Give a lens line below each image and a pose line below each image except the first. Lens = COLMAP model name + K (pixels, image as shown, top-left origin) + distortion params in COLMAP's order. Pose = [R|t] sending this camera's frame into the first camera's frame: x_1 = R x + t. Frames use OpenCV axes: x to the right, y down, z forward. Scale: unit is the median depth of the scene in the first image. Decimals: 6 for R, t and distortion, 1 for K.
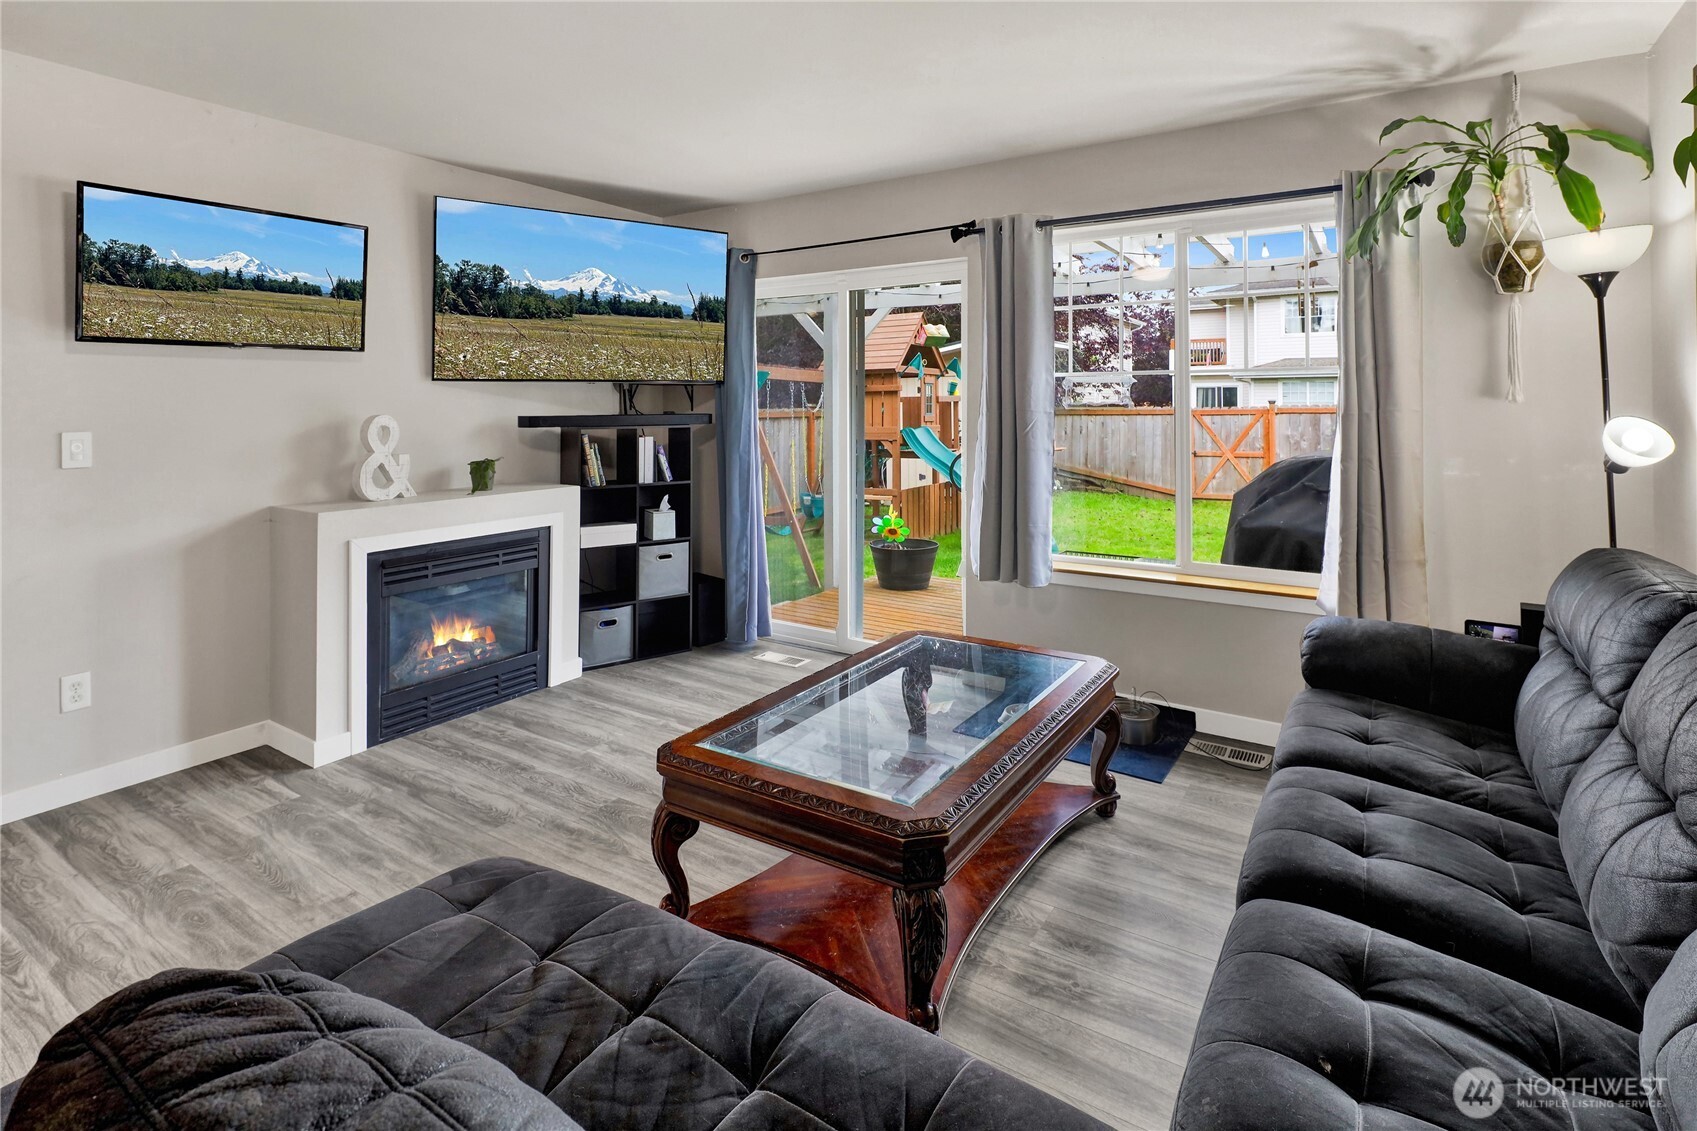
lens RADIAL K [[842.9, 0, 839.5], [0, 842.9, 405.6], [0, 0, 1]] dist [0.012061, -0.002509]
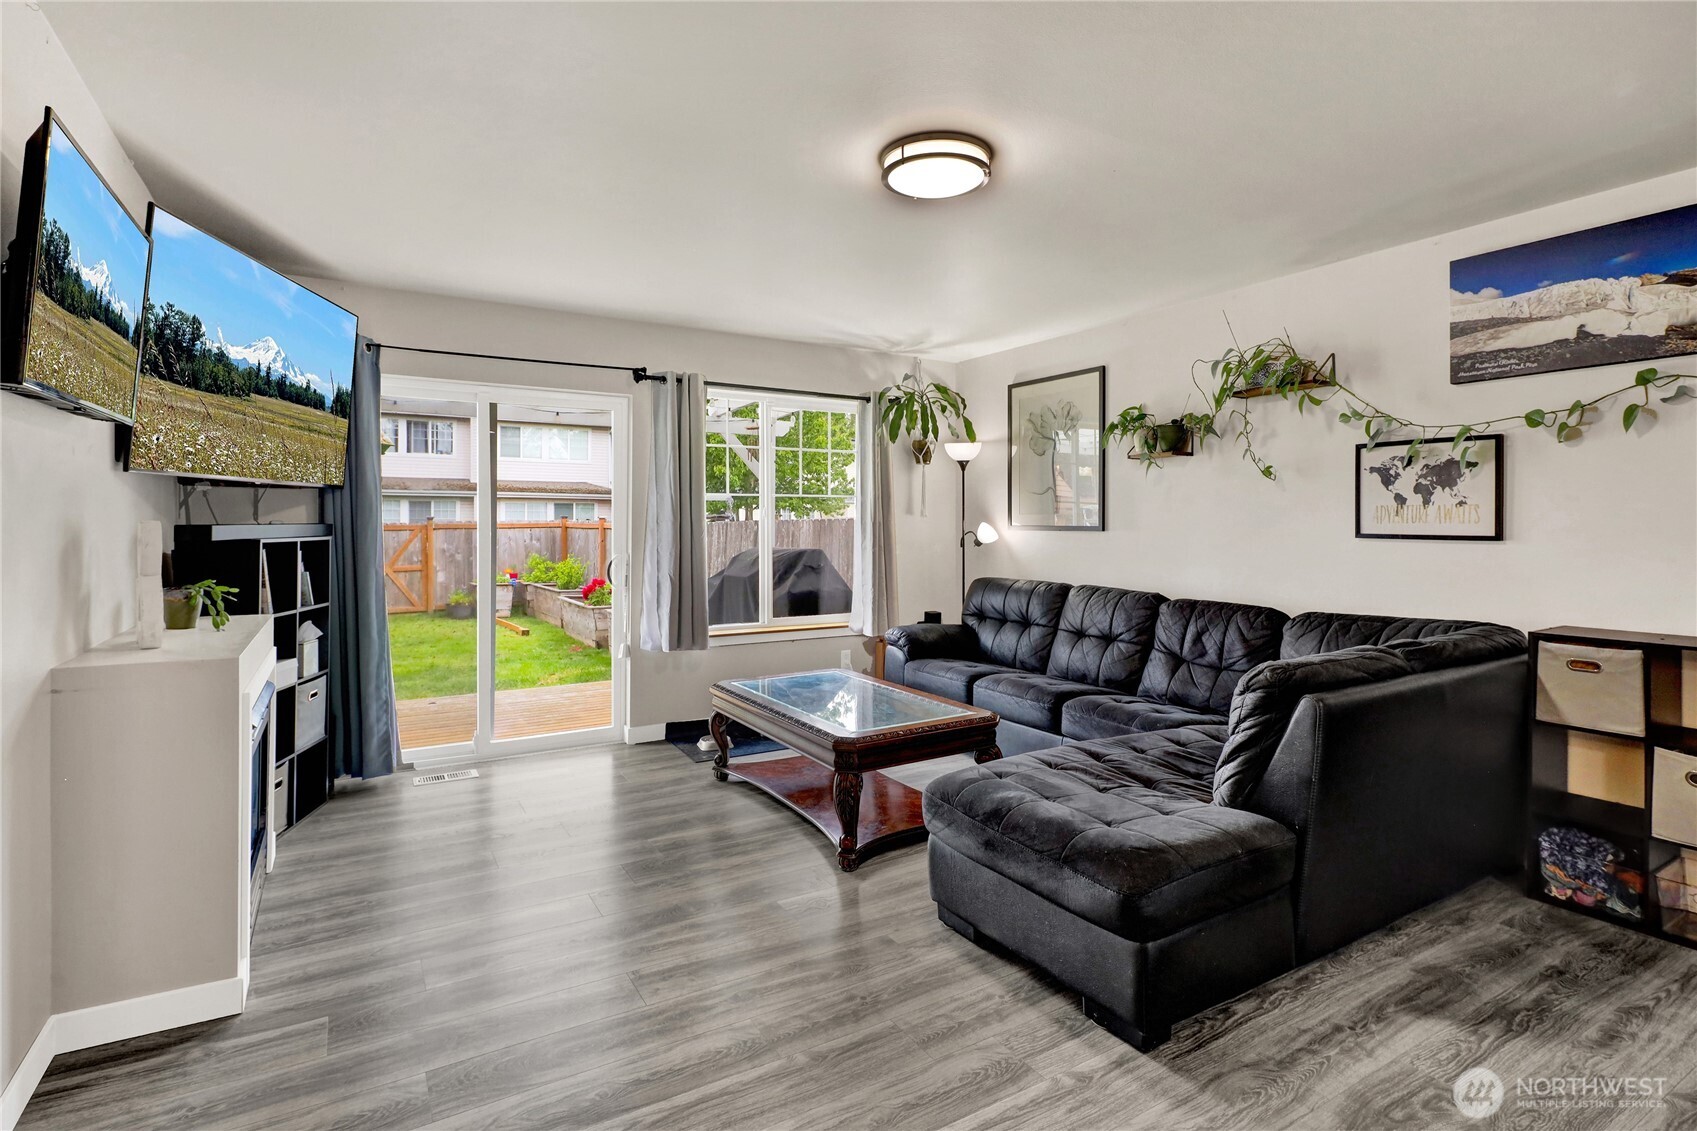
lens RADIAL K [[842.9, 0, 852.8], [0, 842.9, 532.1], [0, 0, 1]] dist [0.012061, -0.002509]
pose [[0.433962, -0.007637, 0.900899, -0.781963], [-0.001131, 0.999959, 0.009021, 0.010714], [-0.900931, -0.004934, 0.433935, 0.171770]]
